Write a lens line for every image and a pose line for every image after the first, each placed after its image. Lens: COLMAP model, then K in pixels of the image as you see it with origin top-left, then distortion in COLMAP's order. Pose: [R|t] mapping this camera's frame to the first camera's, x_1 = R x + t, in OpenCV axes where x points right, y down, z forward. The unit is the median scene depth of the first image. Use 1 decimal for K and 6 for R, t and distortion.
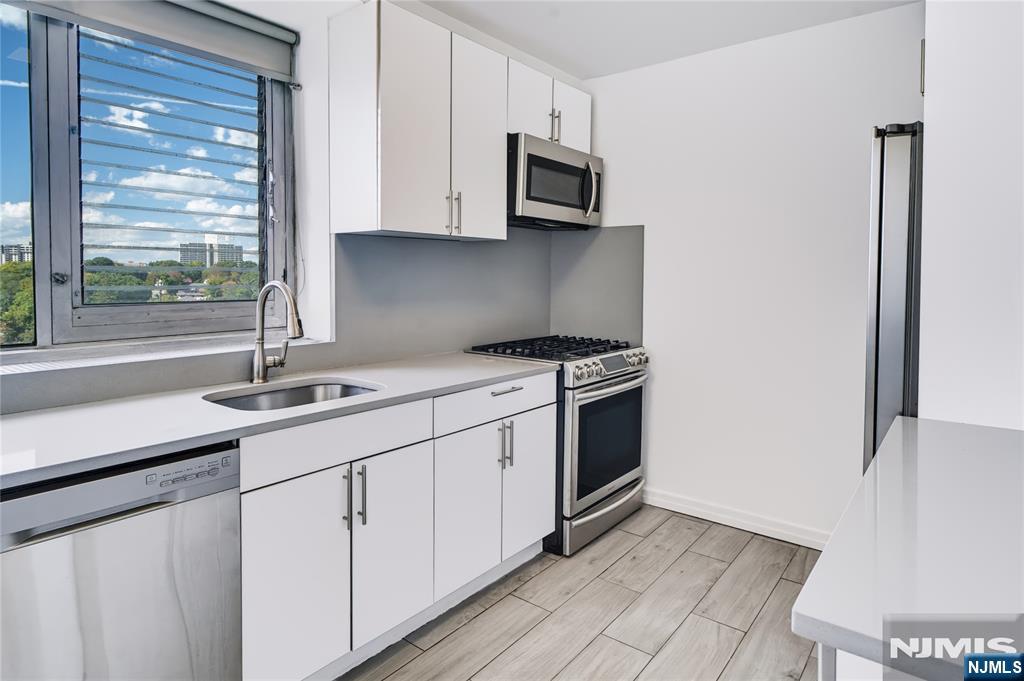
lens RADIAL K [[576.0, 0, 513.0], [0, 576.0, 287.5], [0, 0, 1]] dist [0.001196, -0.001204]
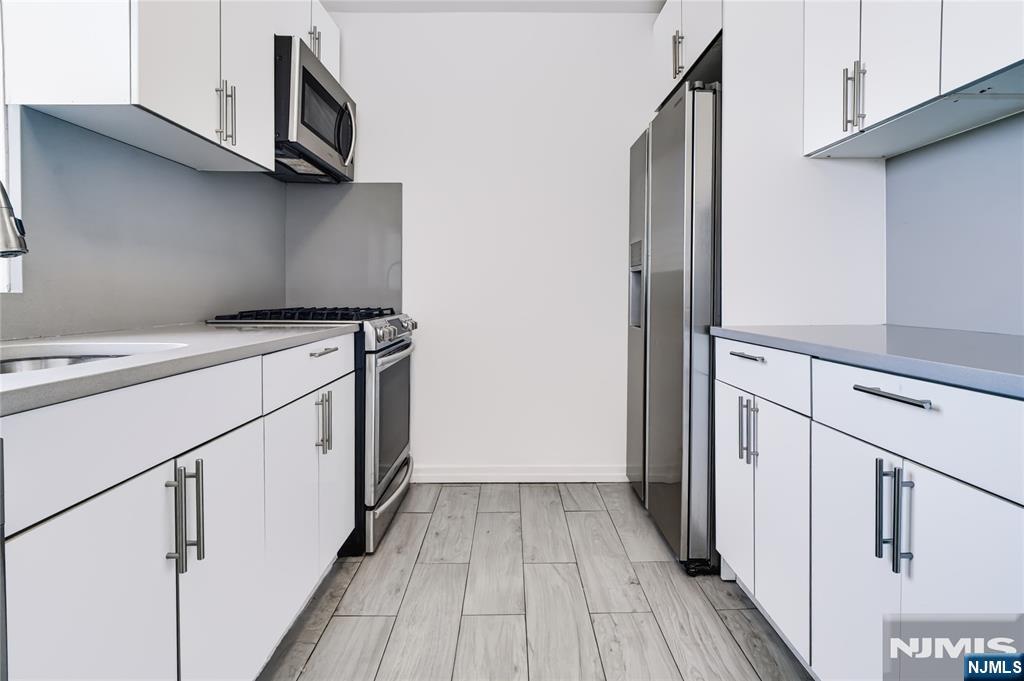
lens RADIAL K [[557.6, 0, 510.9], [0, 557.6, 295.9], [0, 0, 1]] dist [-0.009318, 0.000381]
pose [[0.783978, -0.018155, 0.620524, -0.243714], [0.026362, 0.999644, -0.004059, 0.101479], [-0.620229, 0.019540, 0.784177, 0.234175]]
